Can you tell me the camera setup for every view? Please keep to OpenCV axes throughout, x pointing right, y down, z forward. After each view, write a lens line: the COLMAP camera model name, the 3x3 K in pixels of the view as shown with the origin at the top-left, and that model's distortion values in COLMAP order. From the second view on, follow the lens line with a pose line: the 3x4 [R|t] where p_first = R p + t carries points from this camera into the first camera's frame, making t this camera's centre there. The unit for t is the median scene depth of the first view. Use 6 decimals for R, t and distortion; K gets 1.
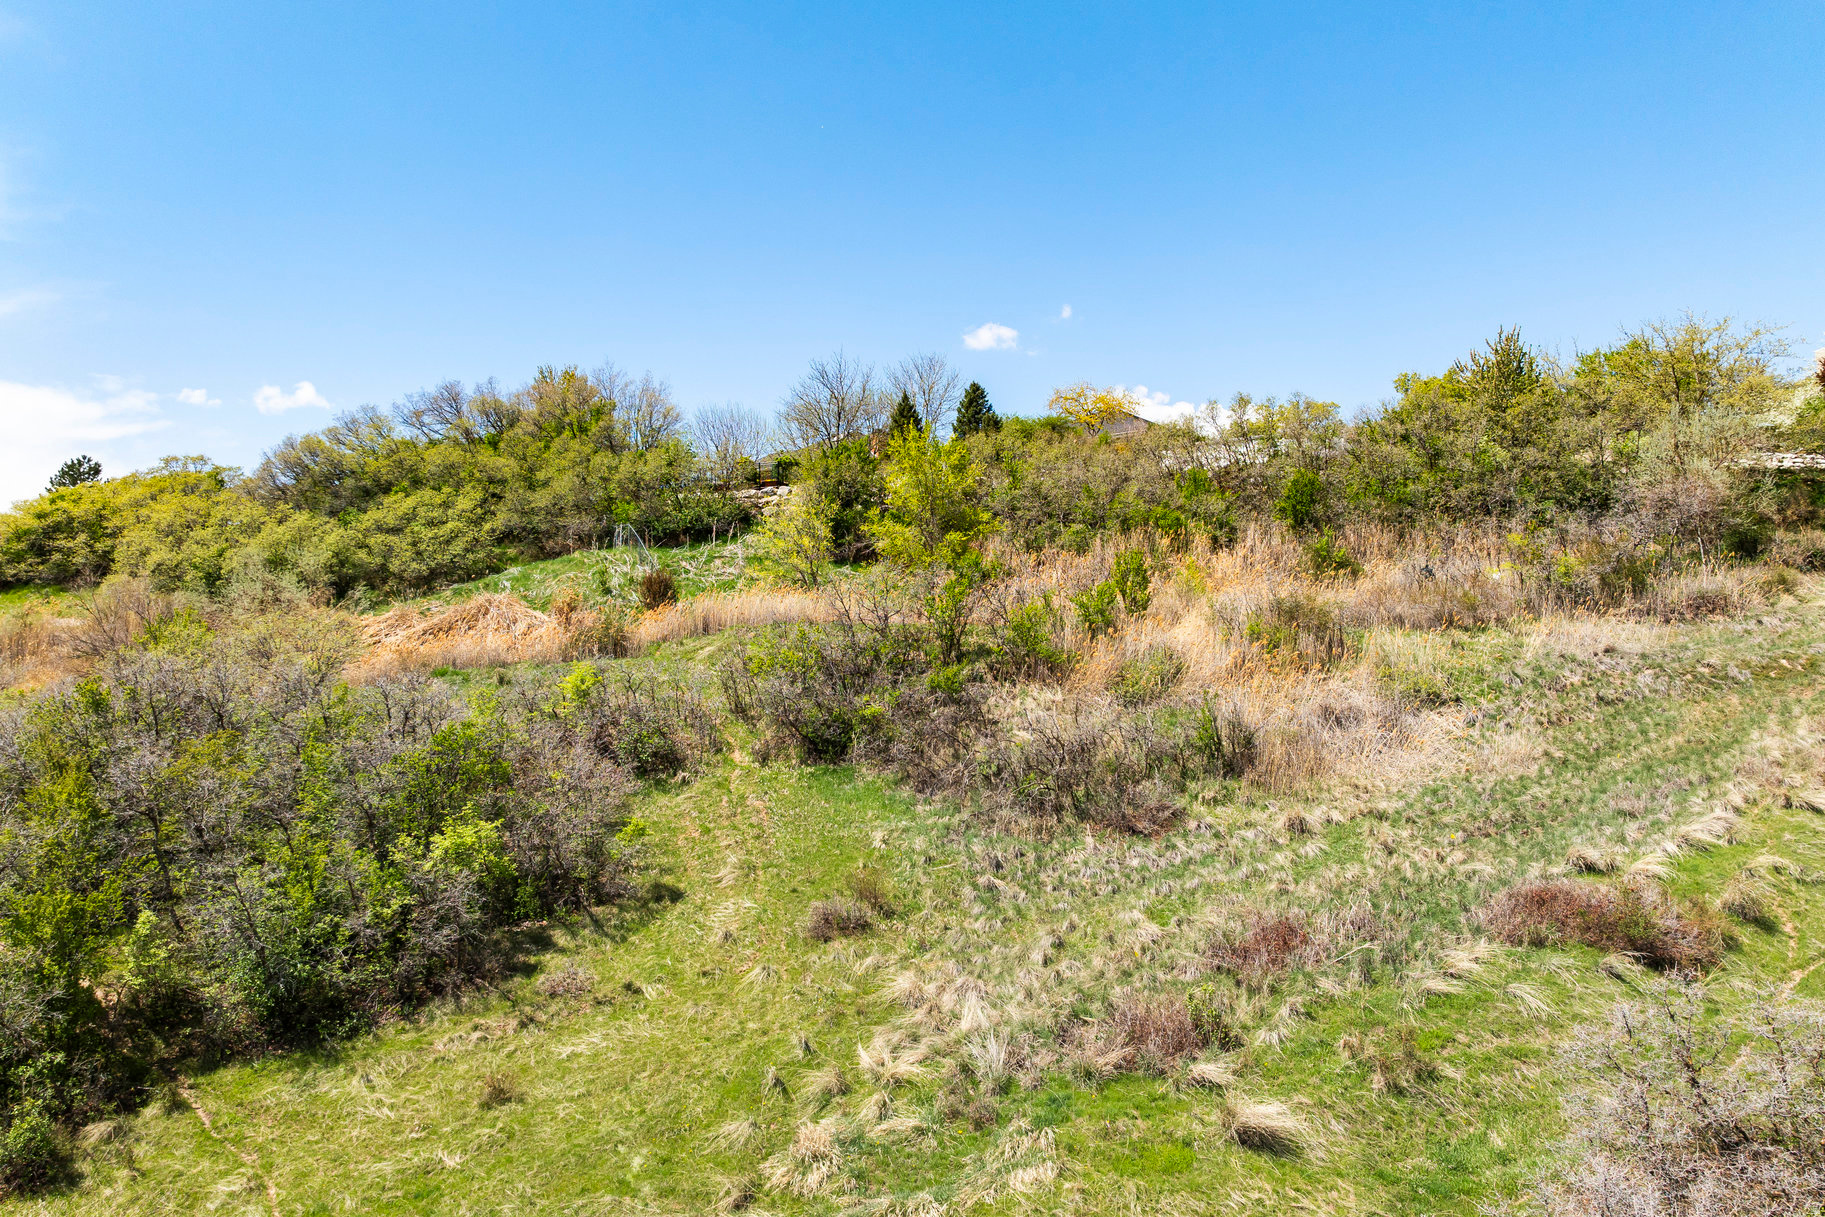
lens RADIAL K [[1301.9, 0, 912.5], [0, 1301.9, 608.5], [0, 0, 1]] dist [-0.040153, -0.001902]
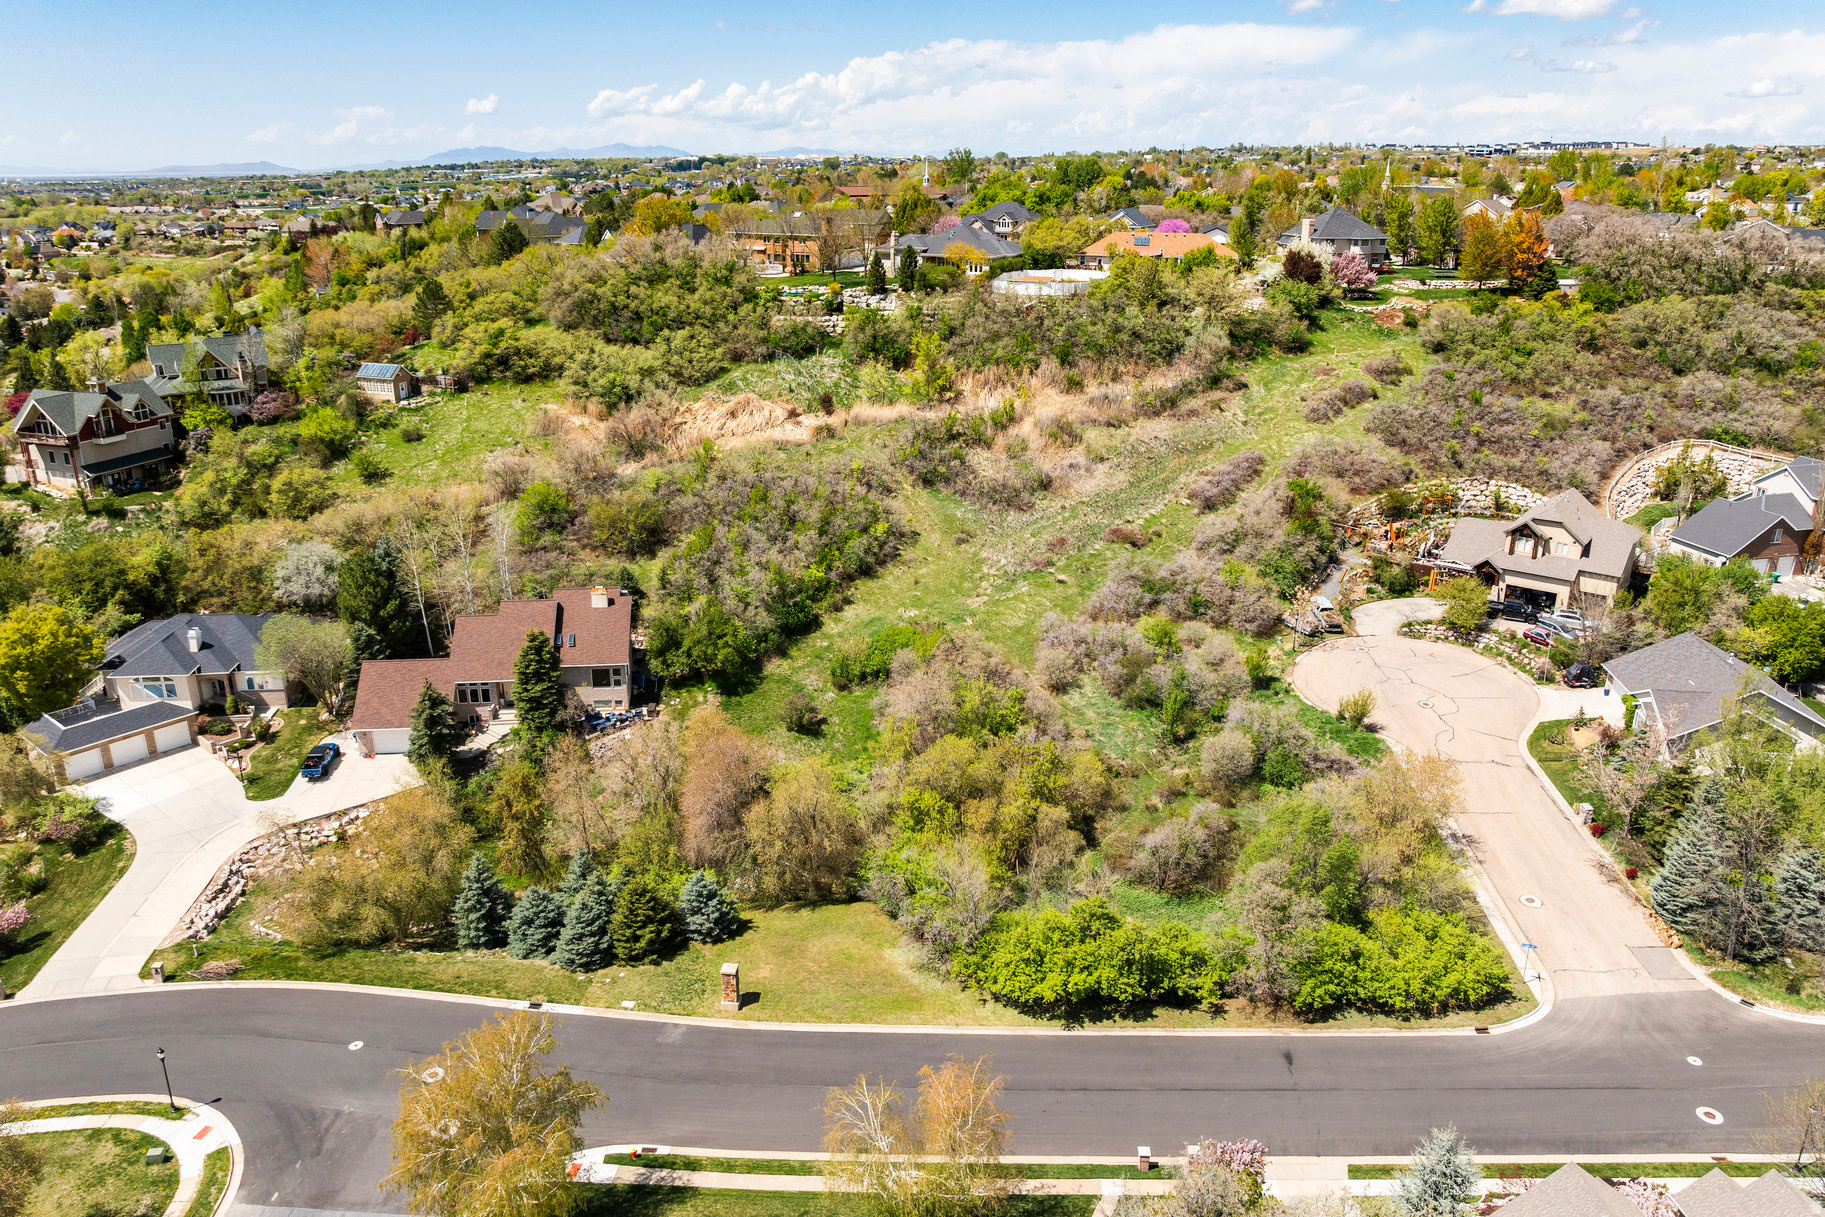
lens RADIAL K [[1301.9, 0, 912.5], [0, 1301.9, 608.5], [0, 0, 1]] dist [-0.040153, -0.001902]
pose [[0.977657, -0.059943, 0.201479, -0.876921], [-0.021597, 0.924765, 0.379926, -0.944488], [-0.209094, -0.375789, 0.902808, -2.349995]]
